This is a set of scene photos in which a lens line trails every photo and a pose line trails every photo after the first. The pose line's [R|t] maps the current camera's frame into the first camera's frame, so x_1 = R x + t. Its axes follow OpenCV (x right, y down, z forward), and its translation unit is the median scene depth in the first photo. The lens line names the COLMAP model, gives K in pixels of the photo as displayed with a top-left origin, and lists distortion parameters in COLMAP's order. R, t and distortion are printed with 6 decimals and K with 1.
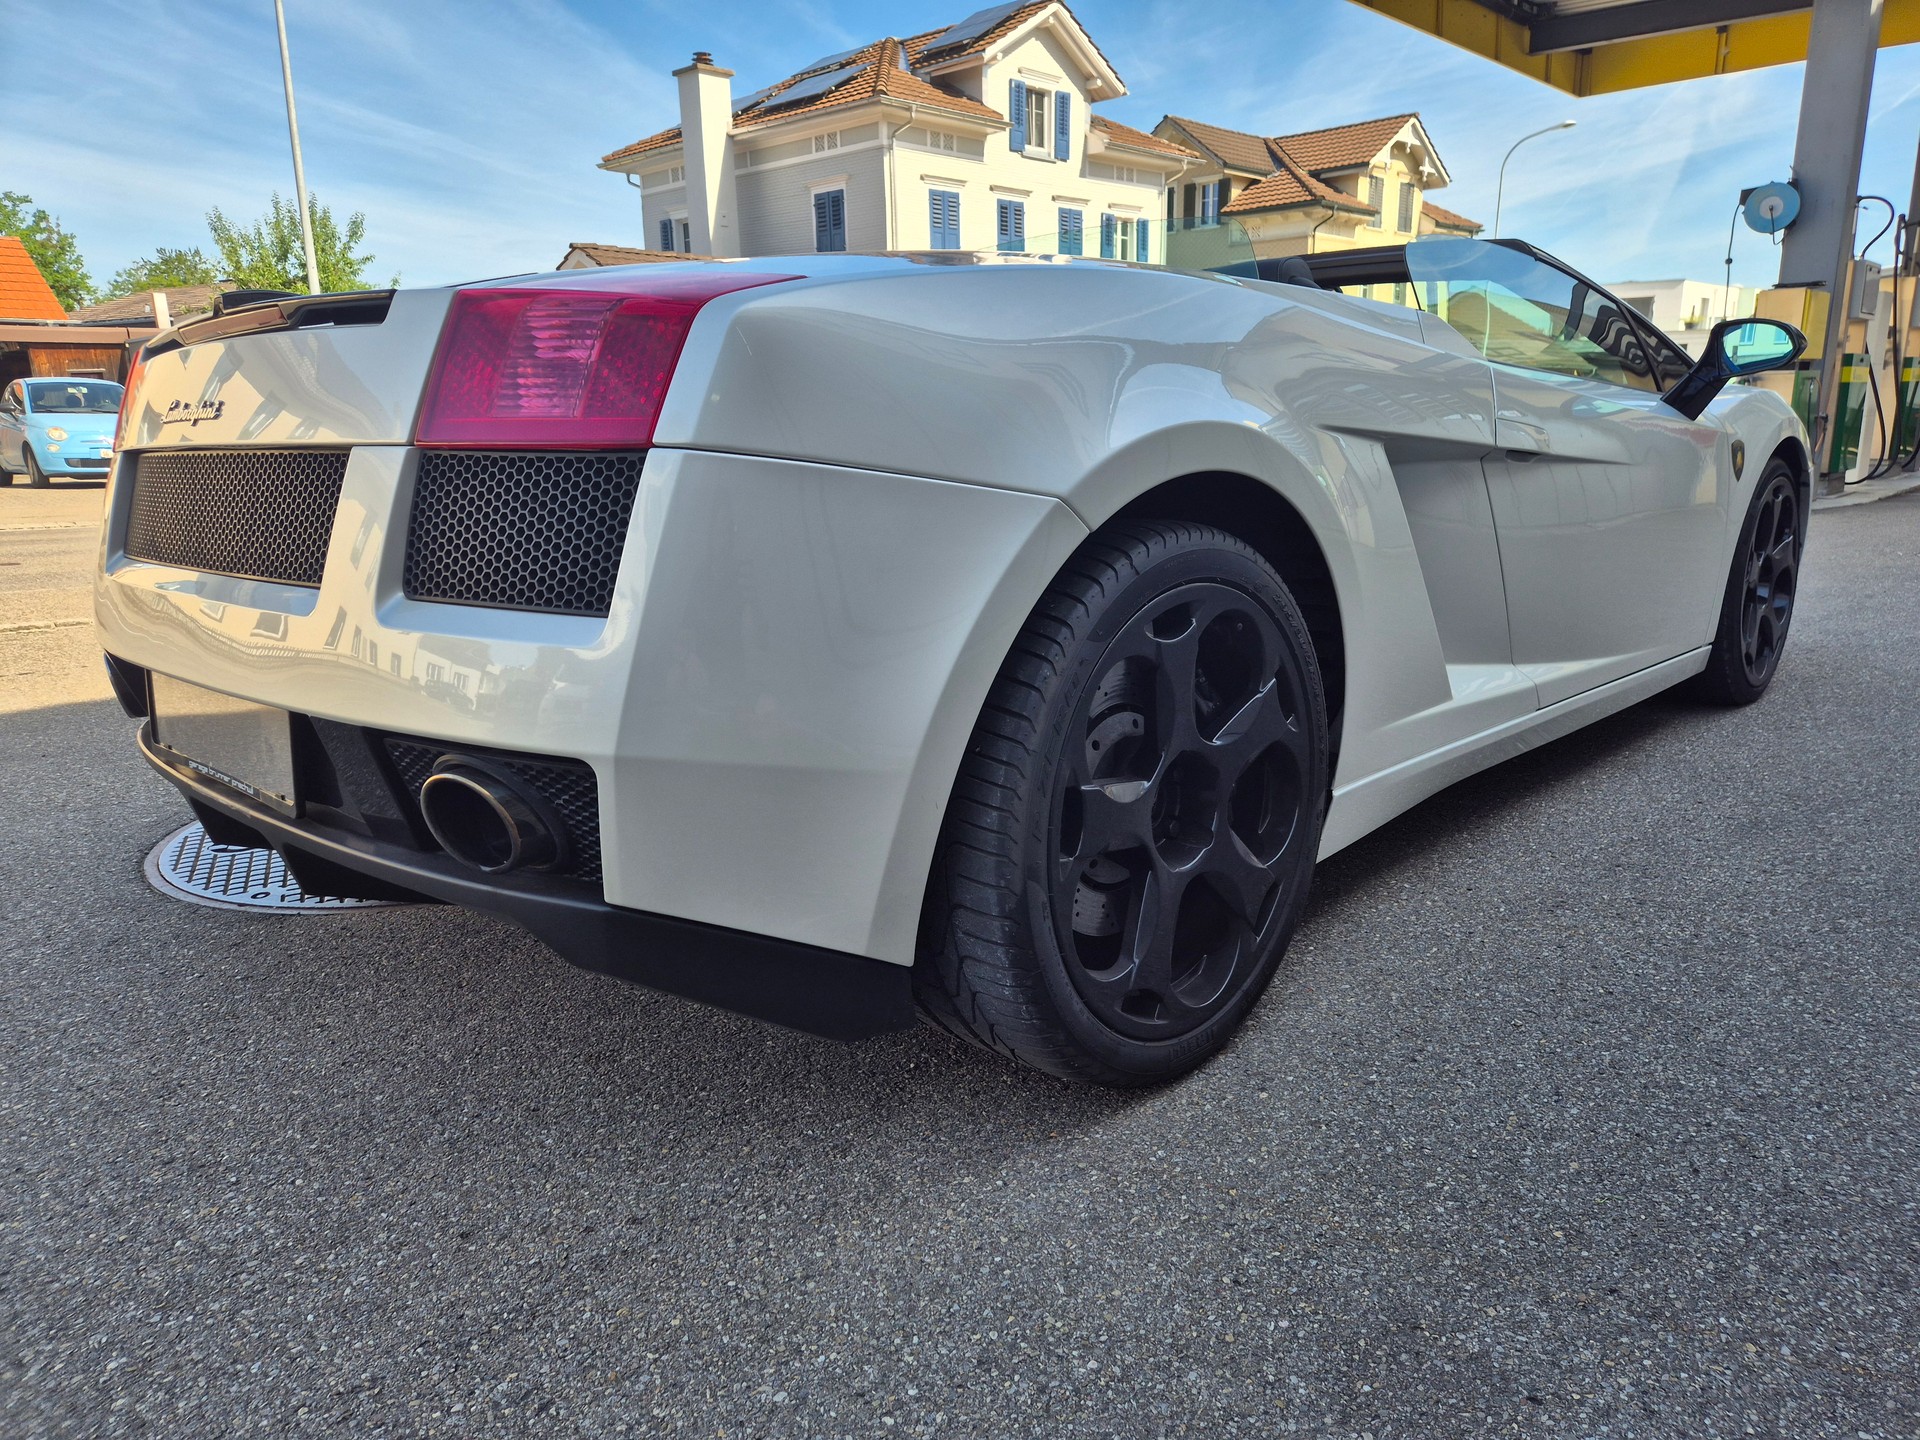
lens RADIAL K [[1267.9, 0, 960.0], [0, 1267.9, 720.0], [0, 0, 1]] dist [0.071311, -0.048850]
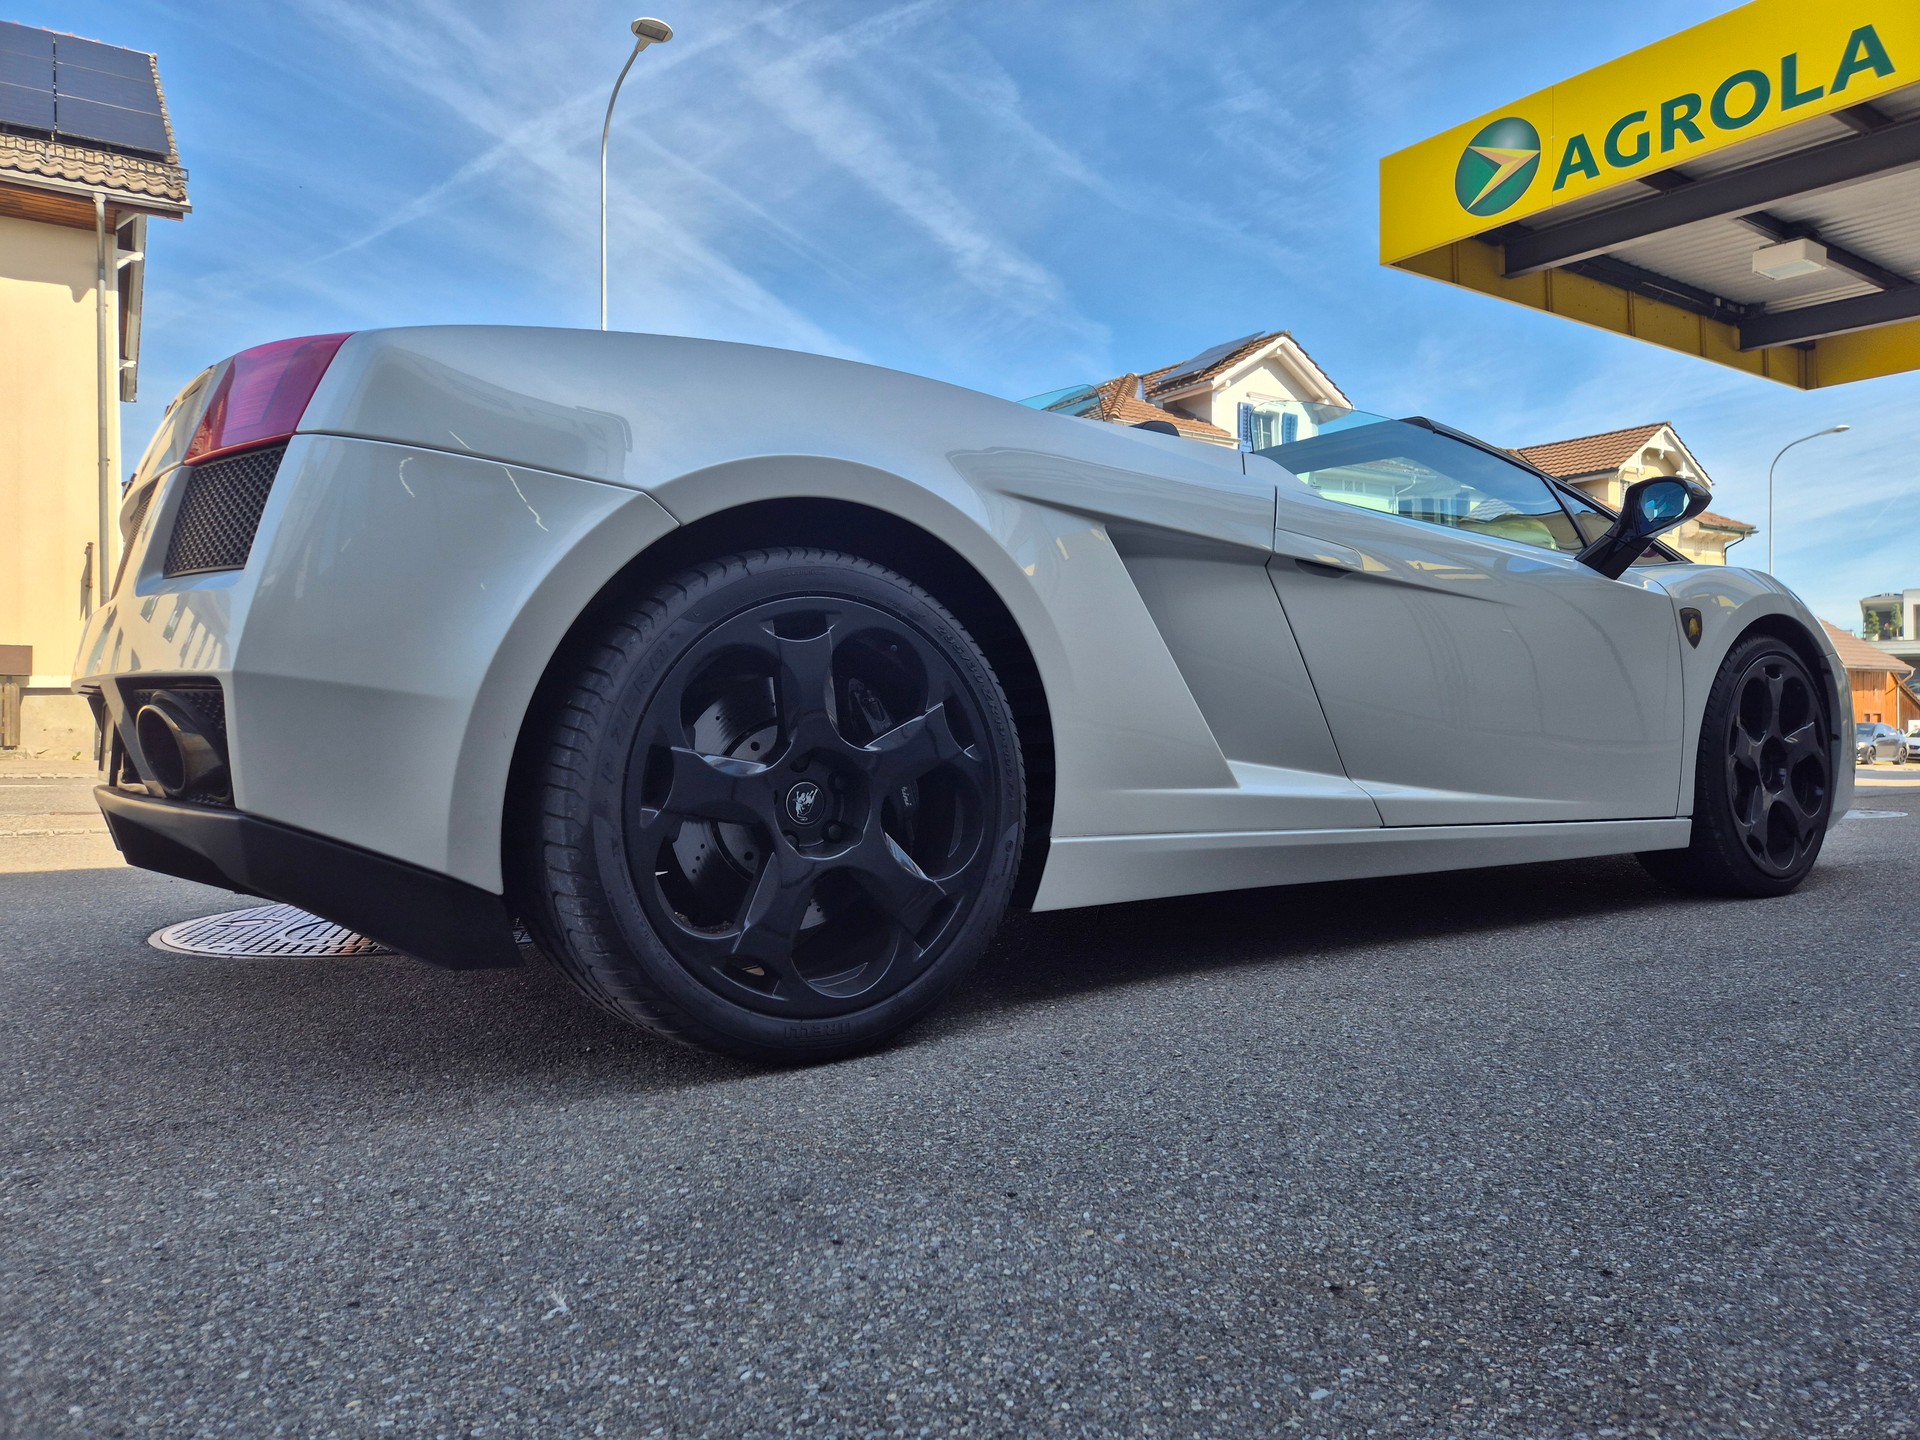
lens RADIAL K [[1267.9, 0, 960.0], [0, 1267.9, 720.0], [0, 0, 1]] dist [0.071311, -0.048850]
pose [[0.979781, 0.015900, -0.199440, 0.345980], [-0.061226, 0.972842, -0.223224, 0.160938], [0.190474, 0.230921, 0.954146, -0.023741]]
